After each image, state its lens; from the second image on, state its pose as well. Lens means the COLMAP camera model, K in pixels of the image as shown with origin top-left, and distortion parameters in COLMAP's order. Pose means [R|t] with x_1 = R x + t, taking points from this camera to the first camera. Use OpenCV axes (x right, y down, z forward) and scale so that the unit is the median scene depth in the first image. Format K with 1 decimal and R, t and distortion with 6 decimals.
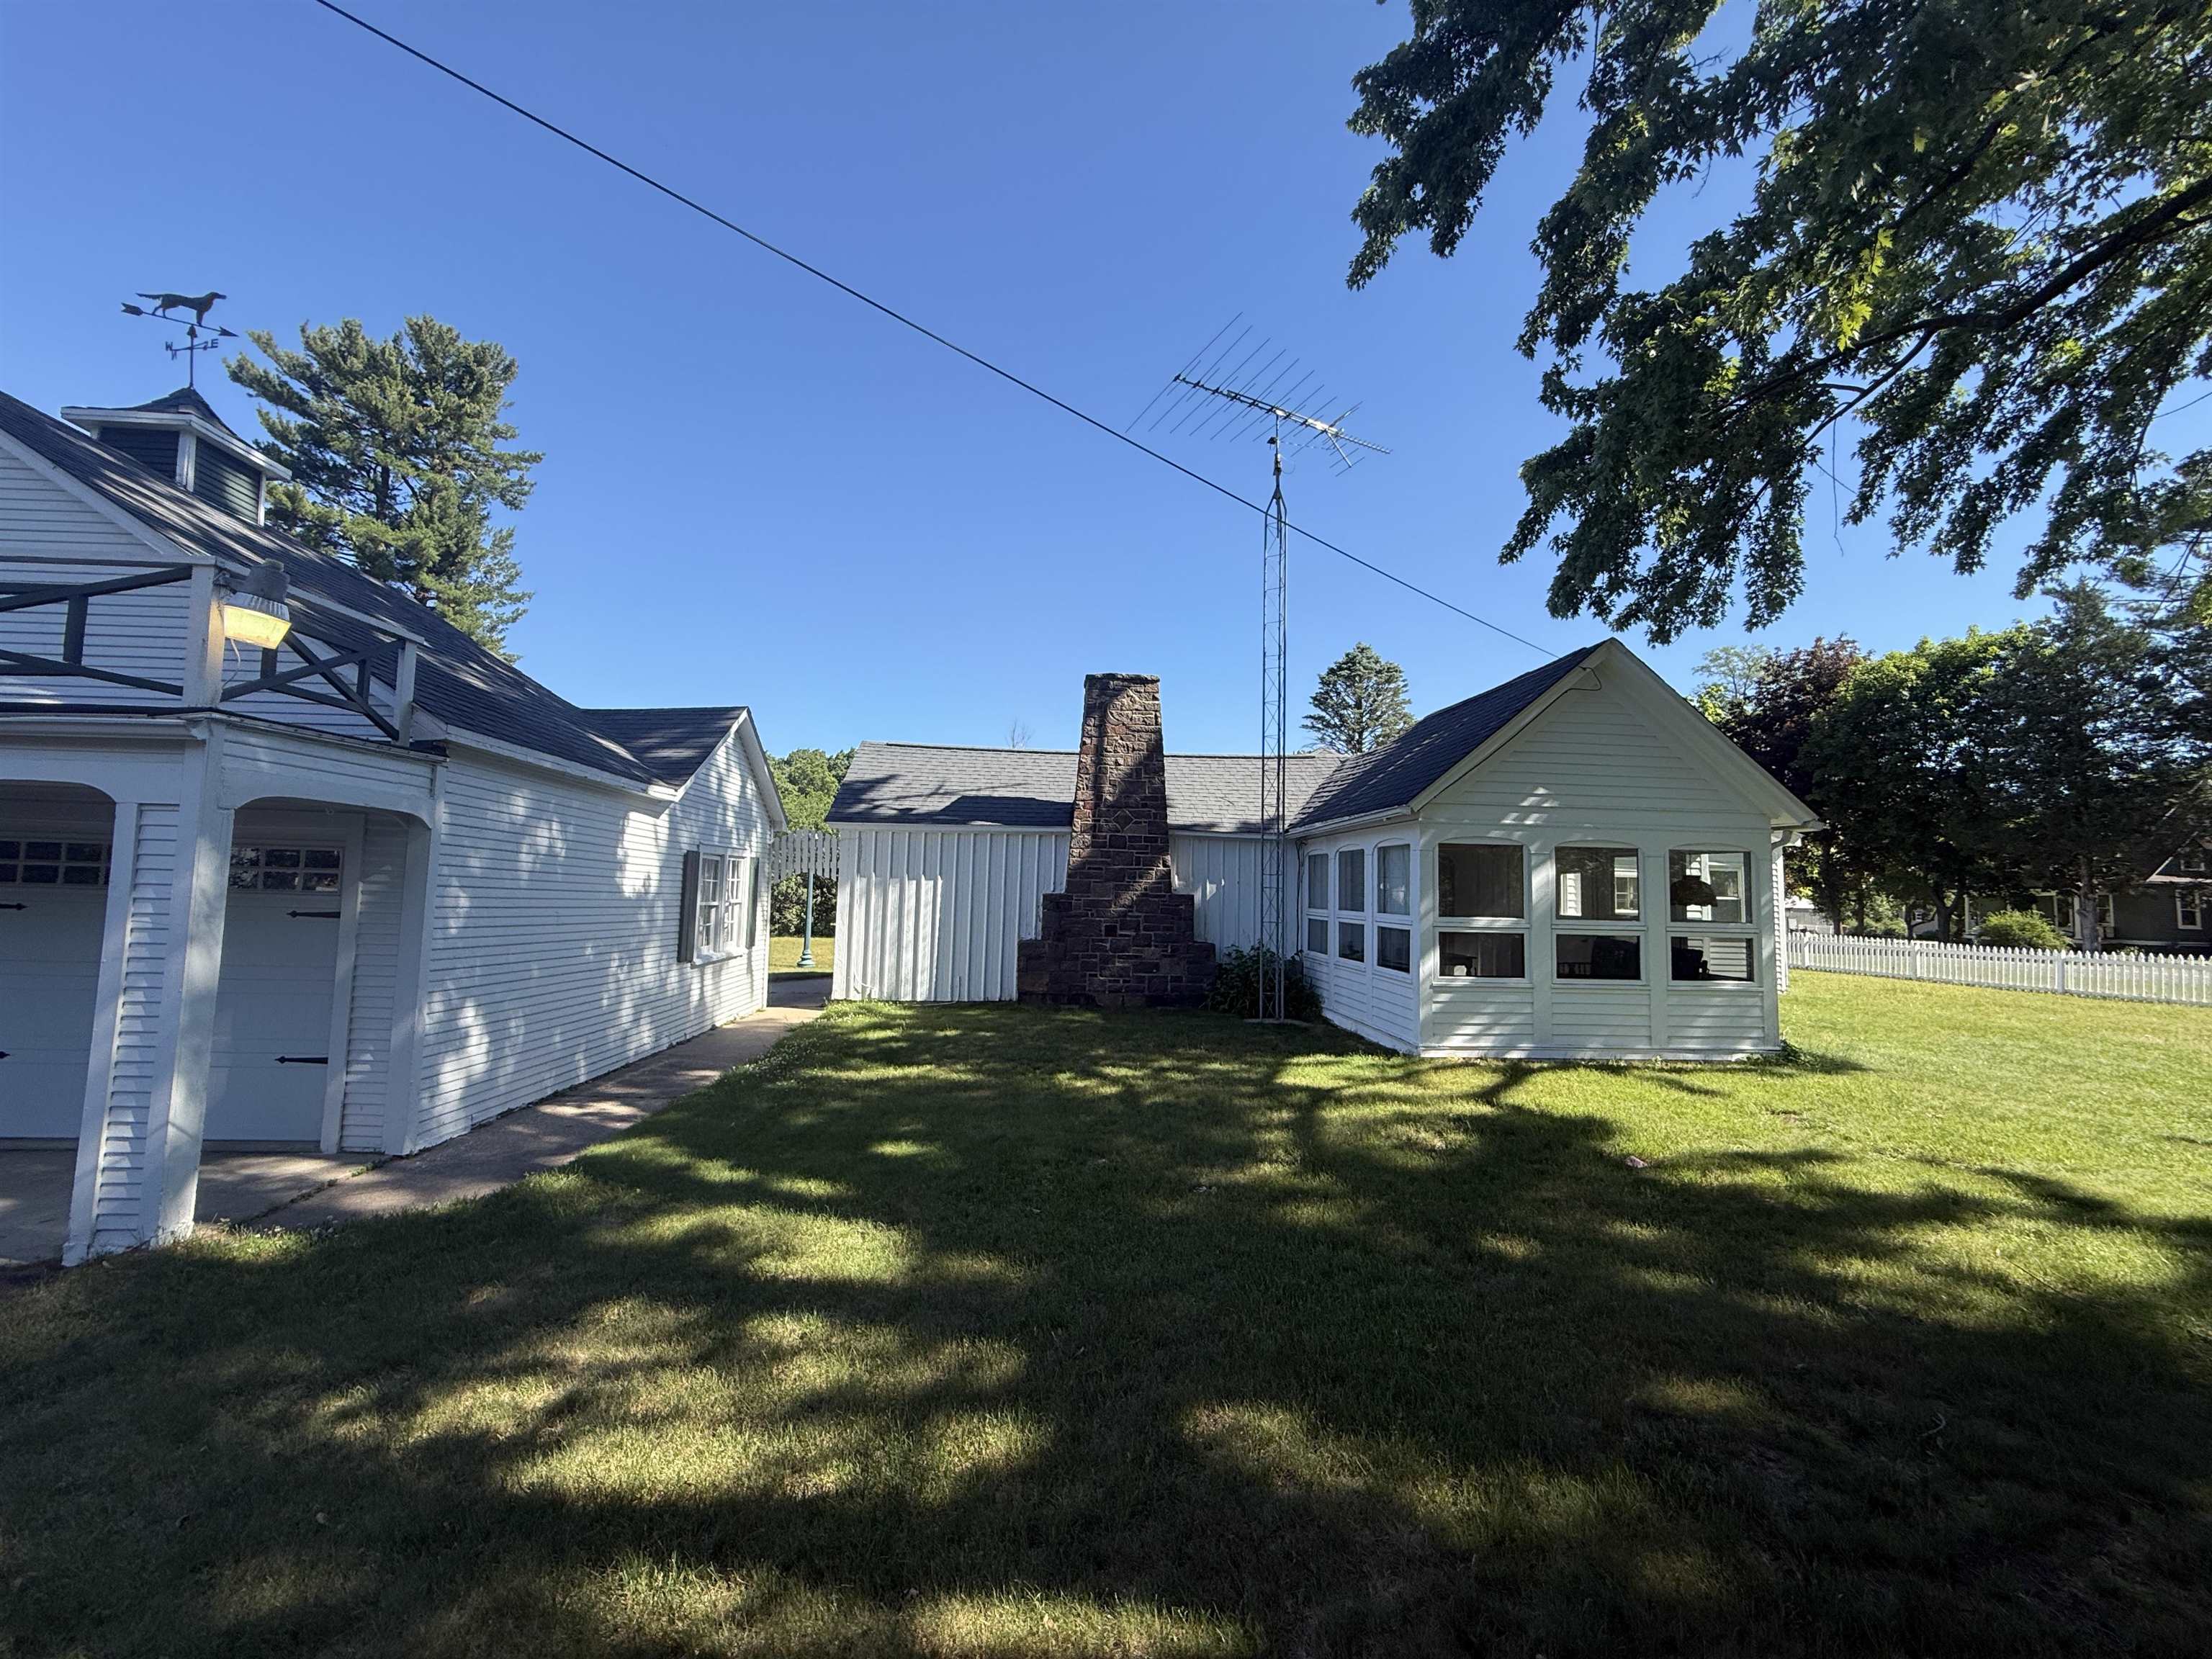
lens RADIAL K [[882.2, 0, 1102.6], [0, 882.2, 830.1], [0, 0, 1]] dist [-0.002595, 0.001441]
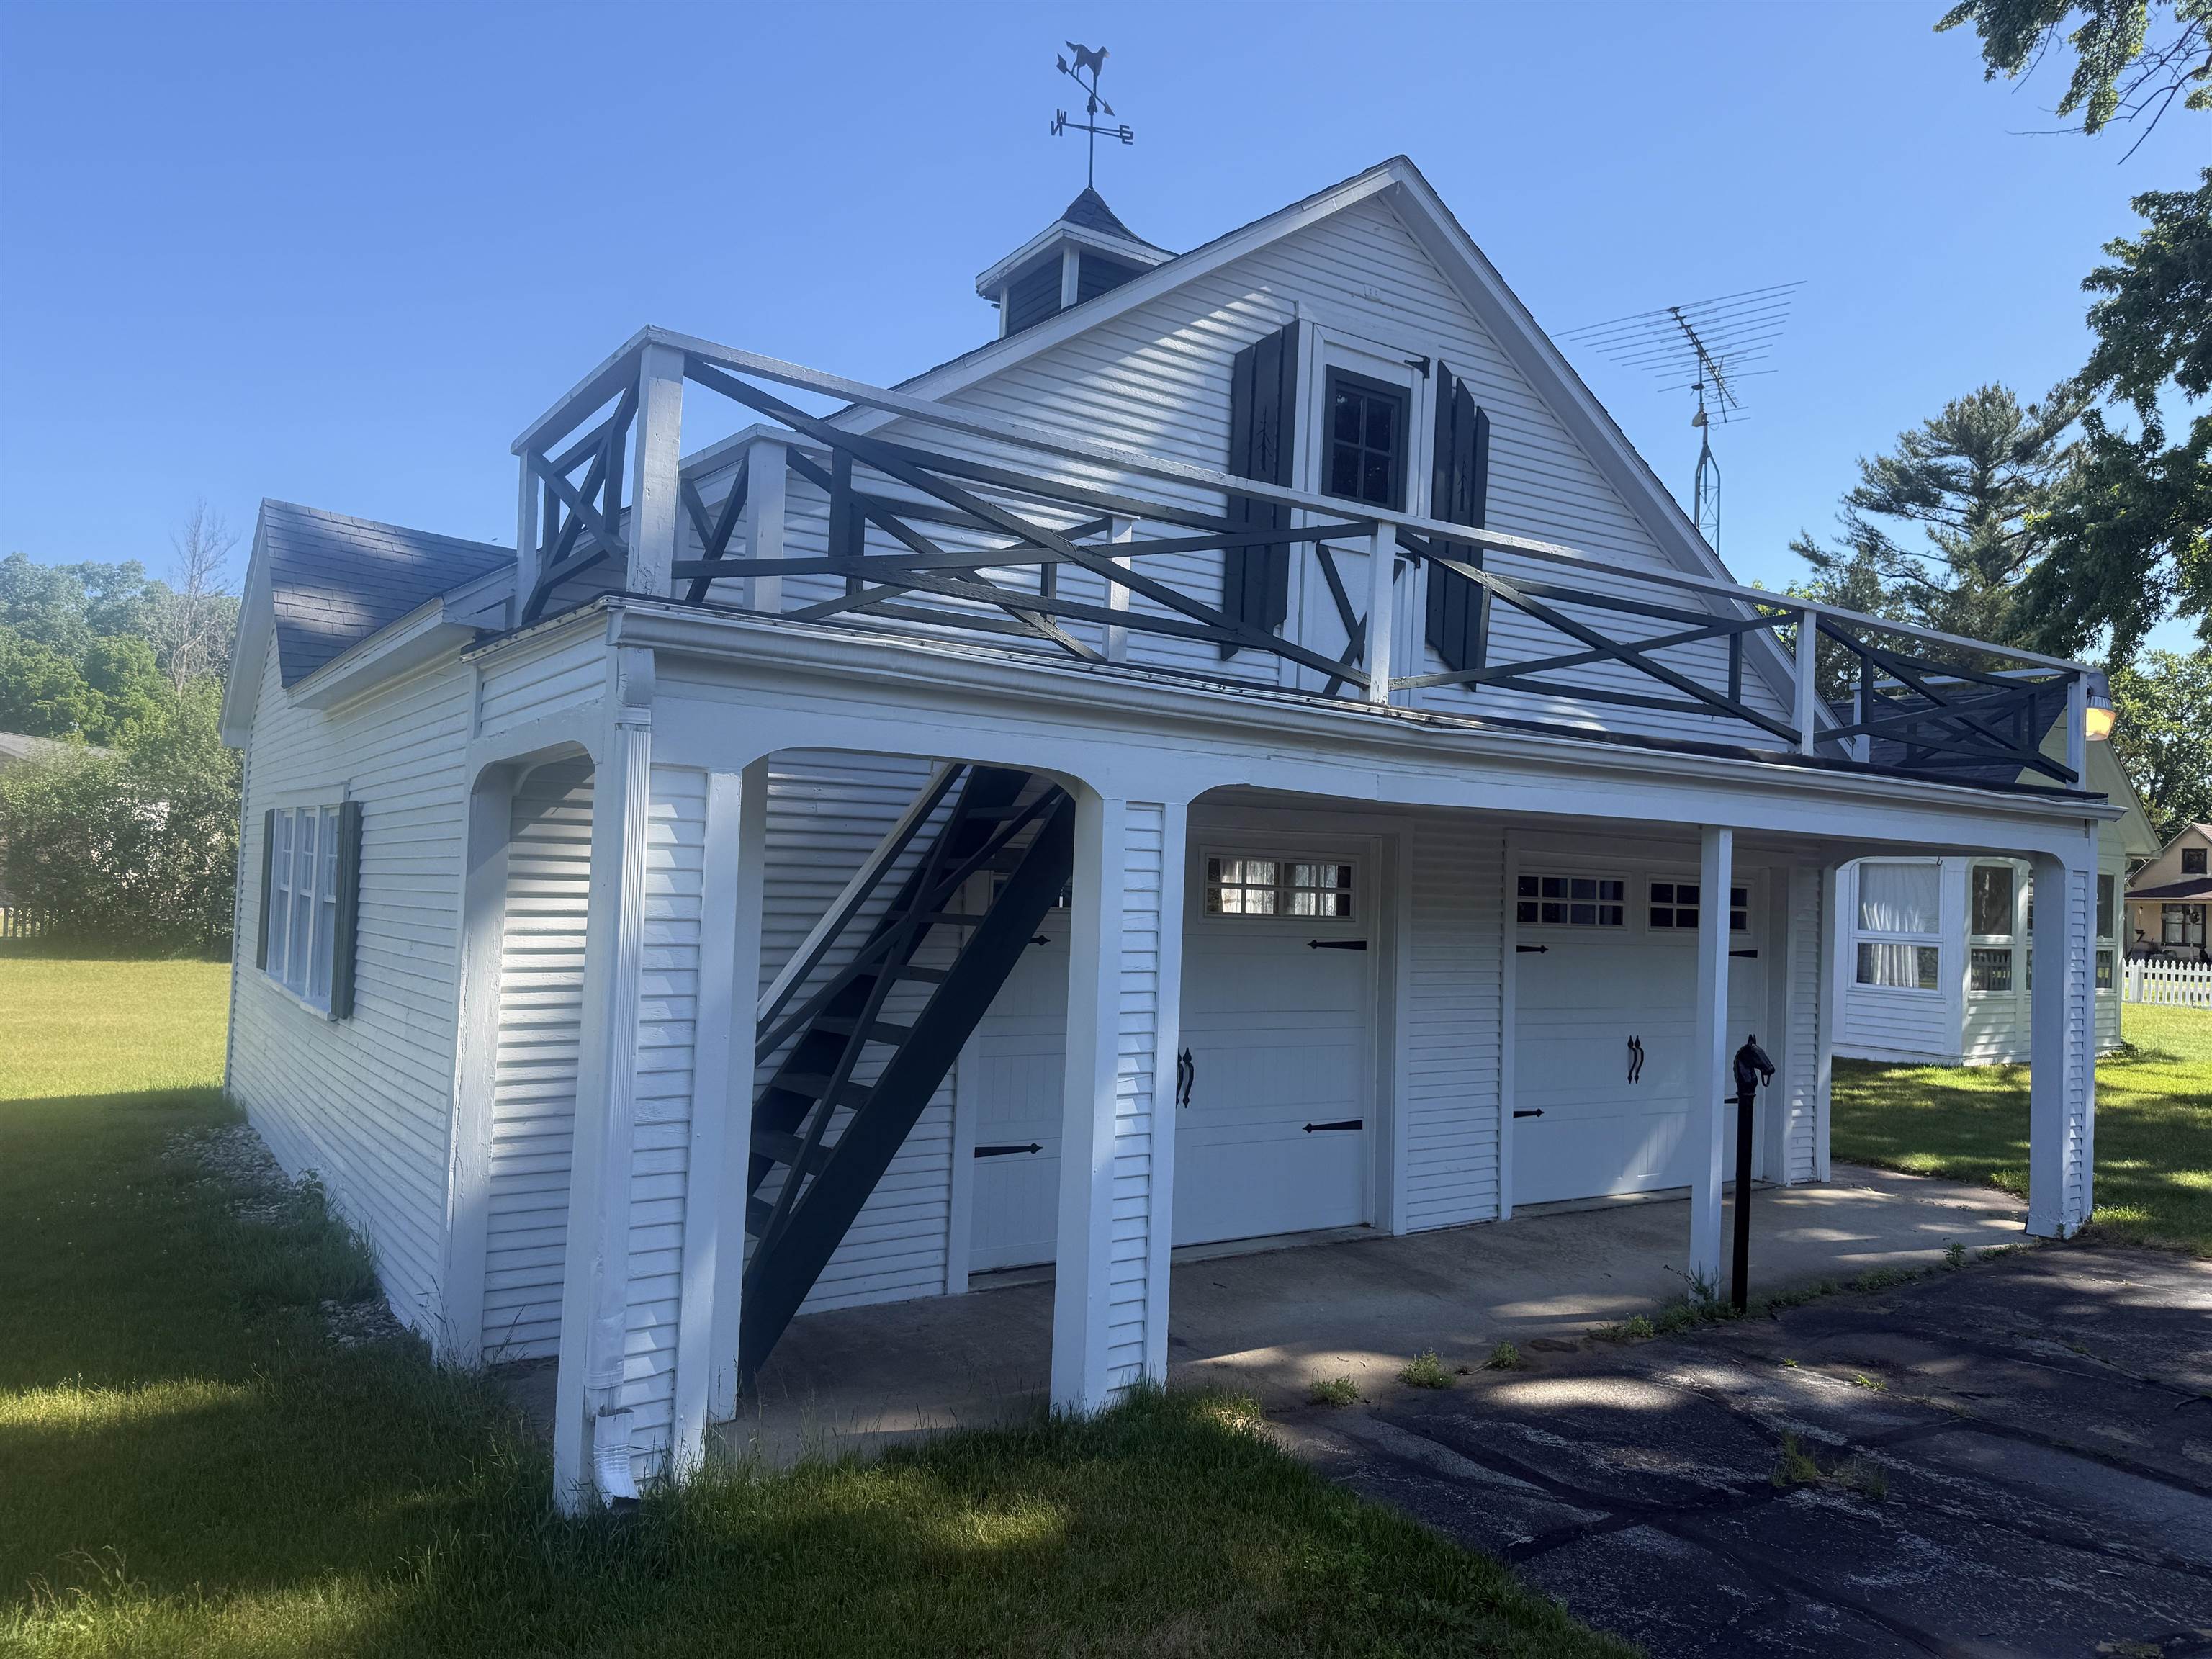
lens RADIAL K [[1552.4, 0, 1088.3], [0, 1552.4, 814.8], [0, 0, 1]] dist [0.075454, -0.094700]
pose [[0.858122, 0.032324, 0.512427, -1.278196], [-0.057581, 0.997779, 0.033486, -0.040755], [-0.510207, -0.058241, 0.858078, -0.065612]]
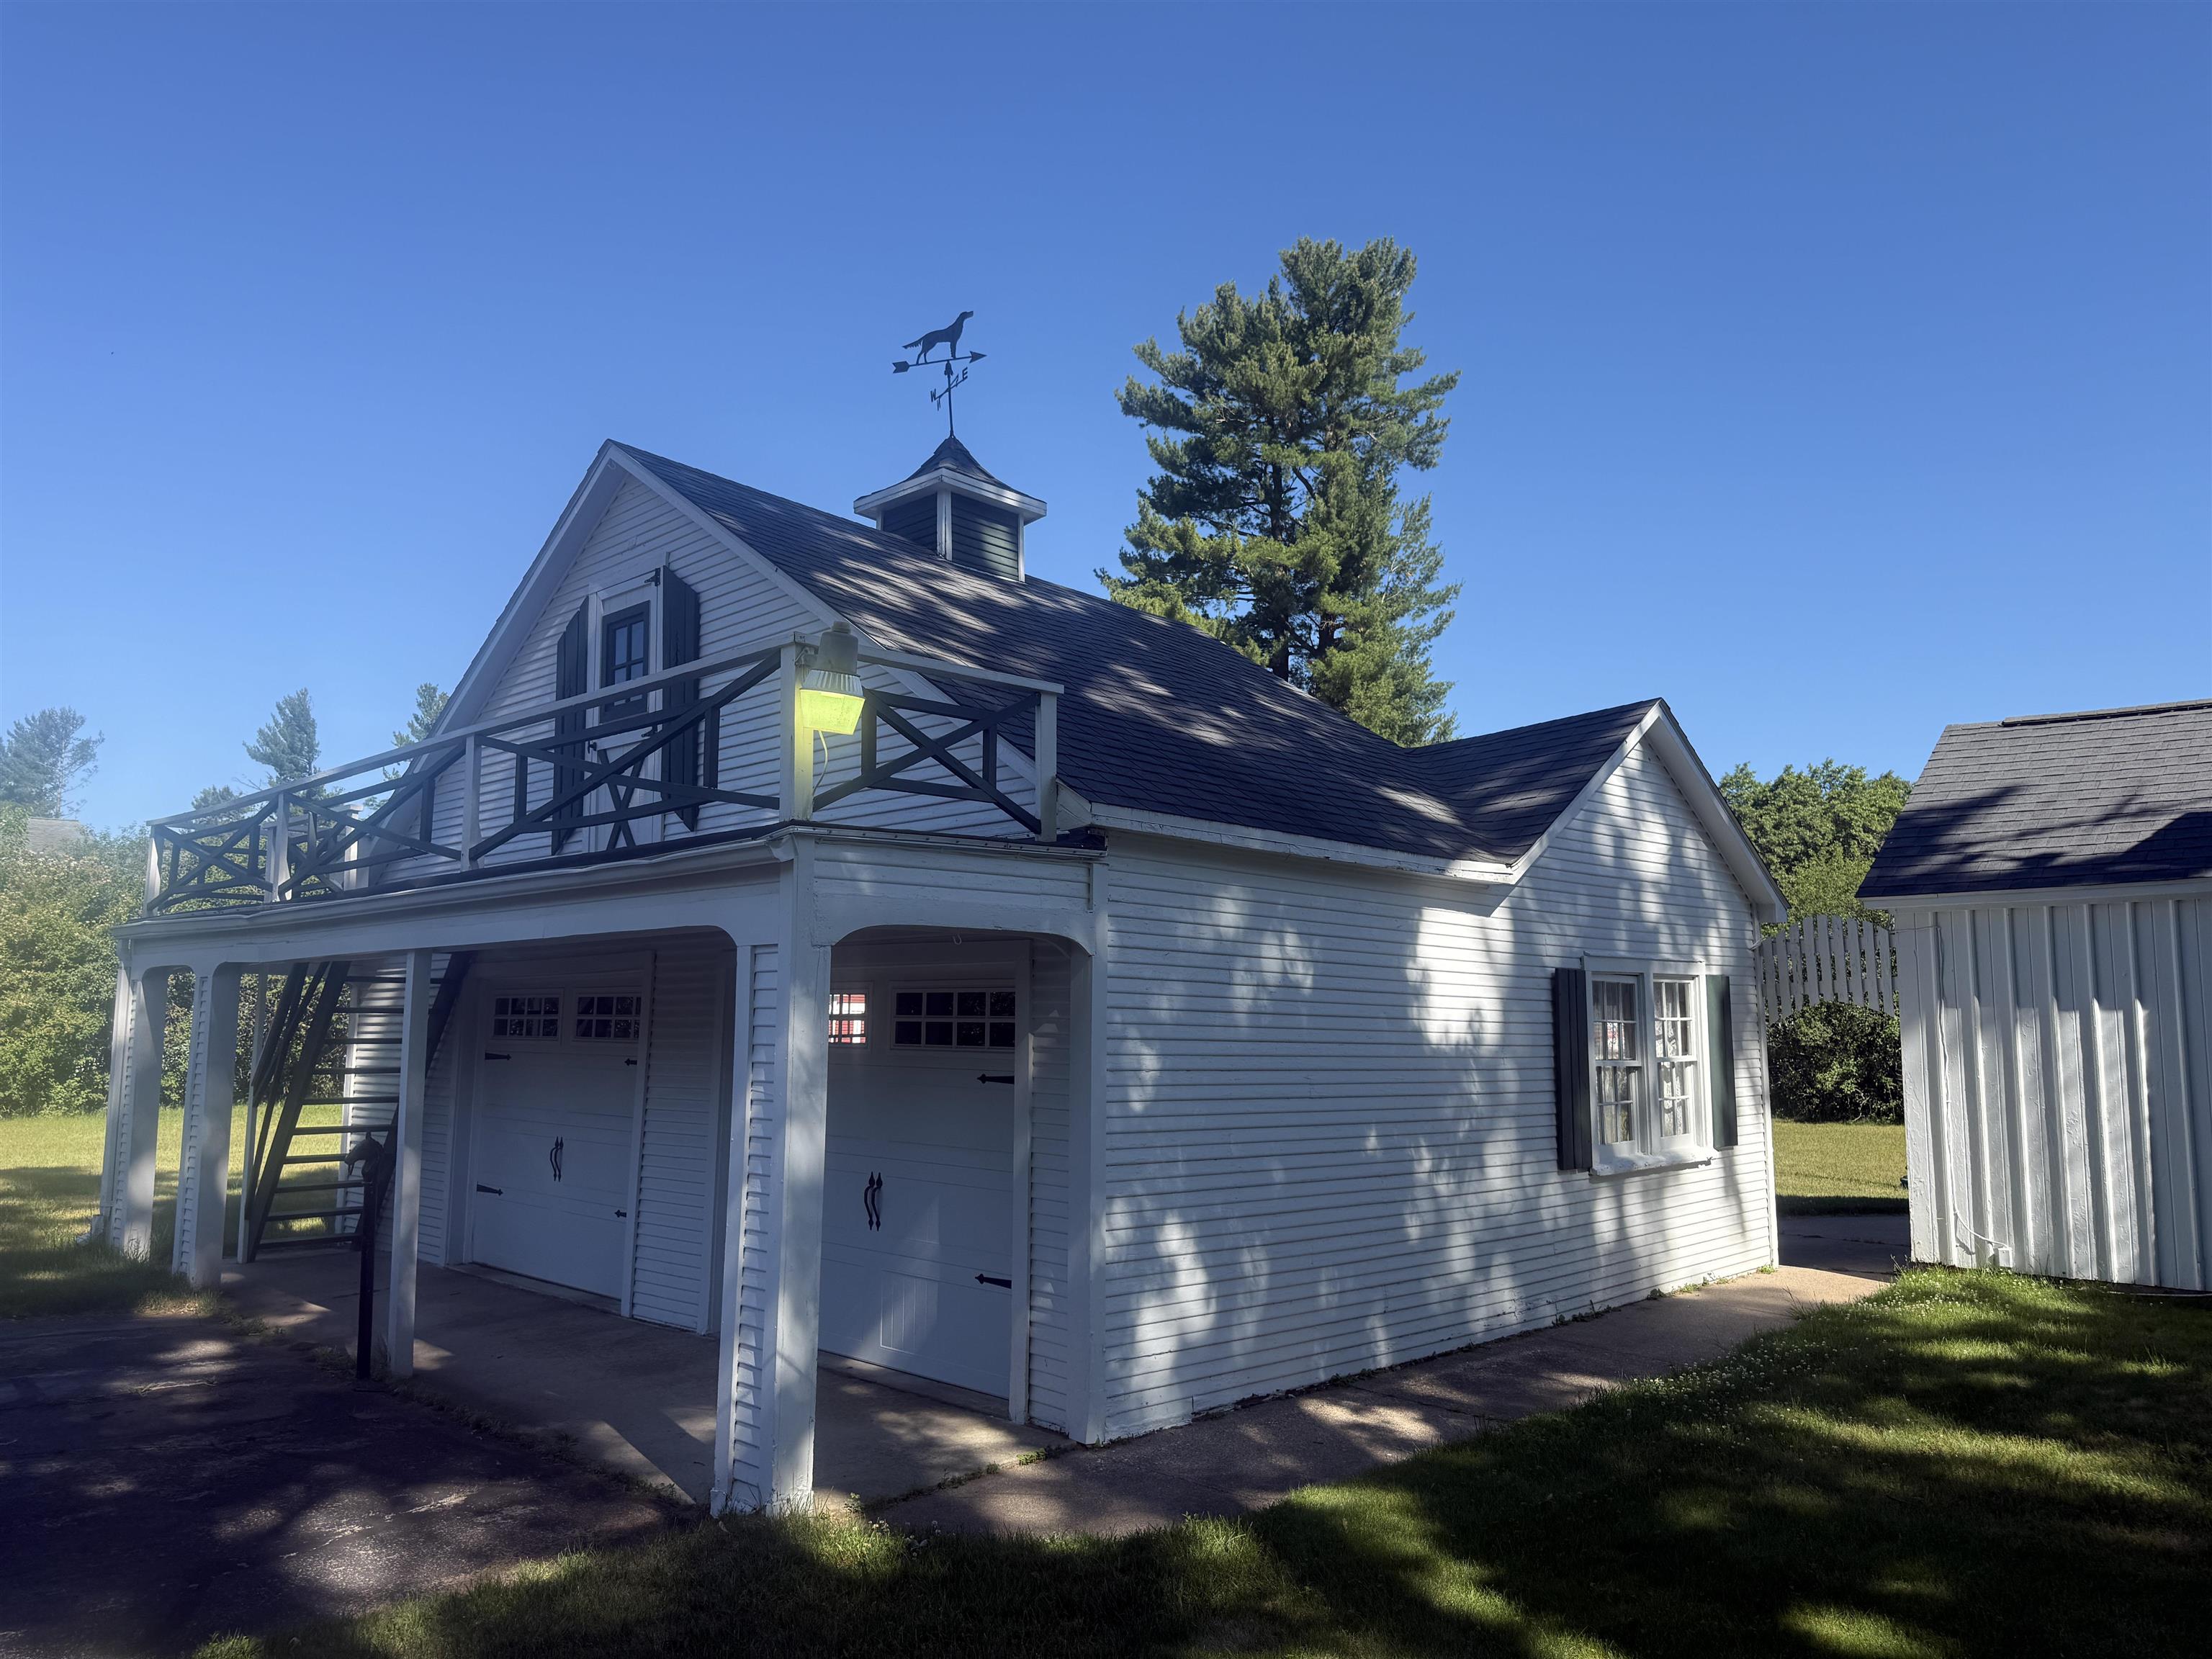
lens RADIAL K [[1552.4, 0, 1101.3], [0, 1552.4, 839.2], [0, 0, 1]] dist [0.075454, -0.094700]
pose [[0.661551, -0.108689, -0.741982, 0.076262], [0.066882, 0.994049, -0.085981, 0.006440], [0.746912, 0.007256, 0.664884, 0.103798]]
